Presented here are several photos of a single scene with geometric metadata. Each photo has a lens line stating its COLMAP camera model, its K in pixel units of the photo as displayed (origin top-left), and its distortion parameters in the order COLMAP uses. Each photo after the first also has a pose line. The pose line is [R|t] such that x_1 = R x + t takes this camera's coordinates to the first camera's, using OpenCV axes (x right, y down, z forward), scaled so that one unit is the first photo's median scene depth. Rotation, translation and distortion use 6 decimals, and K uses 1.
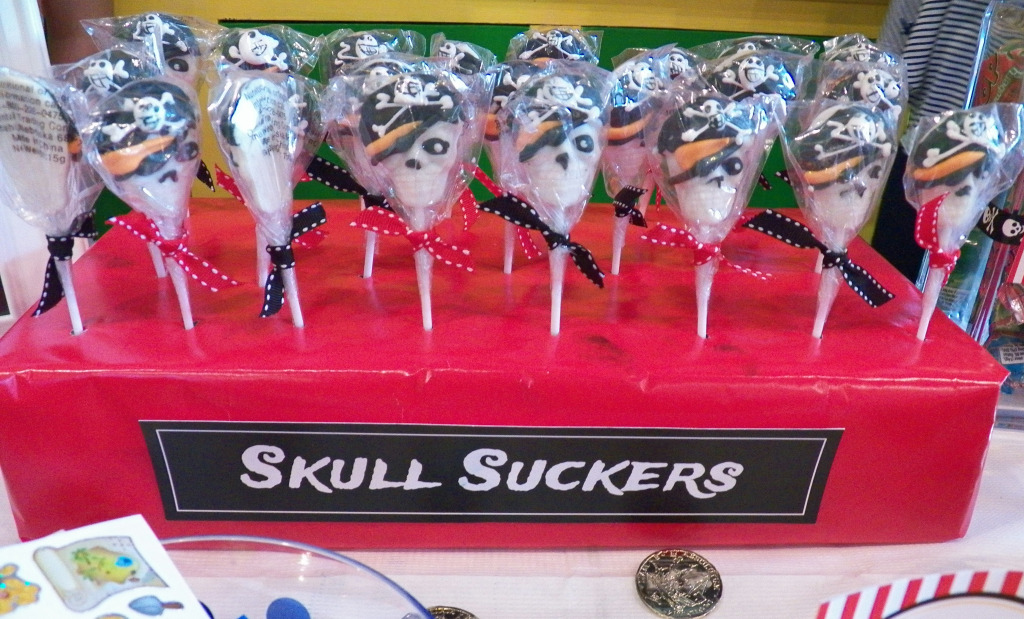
lens RADIAL K [[1064.5, 0, 512.0], [0, 1064.5, 309.5], [0, 0, 1]] dist [-0.110985, 0.021003]
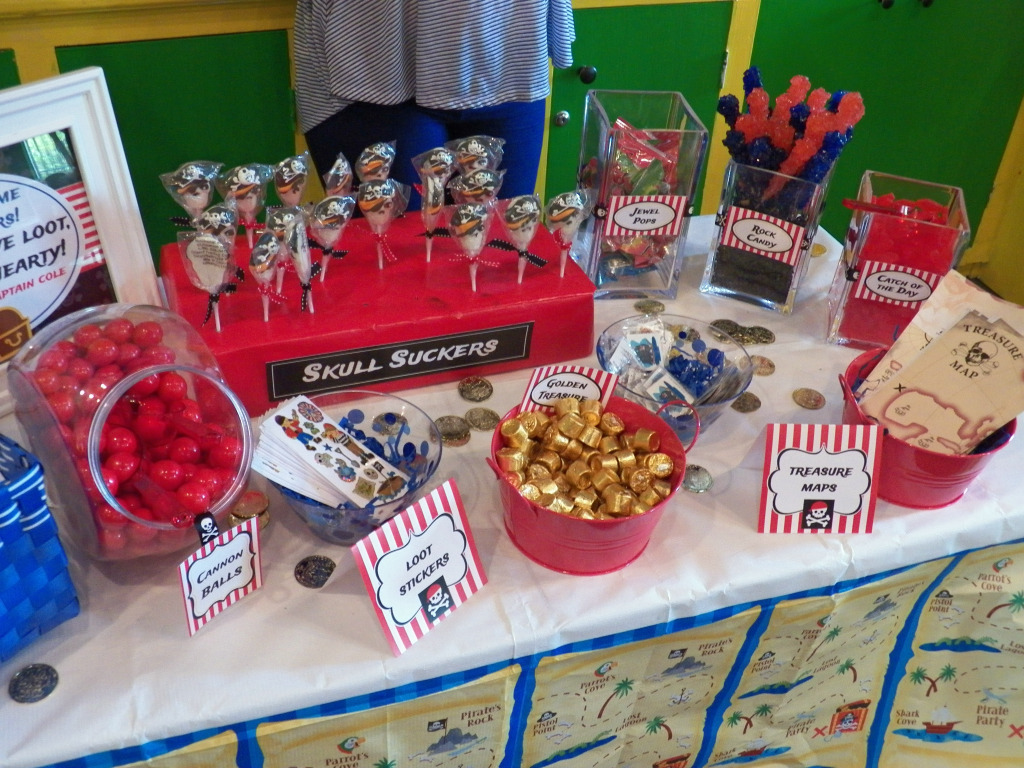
lens RADIAL K [[1044.3, 0, 512.0], [0, 1044.3, 384.0], [0, 0, 1]] dist [0.000652, 0.000273]
pose [[0.954545, -0.170456, 0.244517, -0.388110], [0.119273, 0.970237, 0.210747, -0.281161], [-0.273163, -0.172004, 0.946466, -1.430198]]
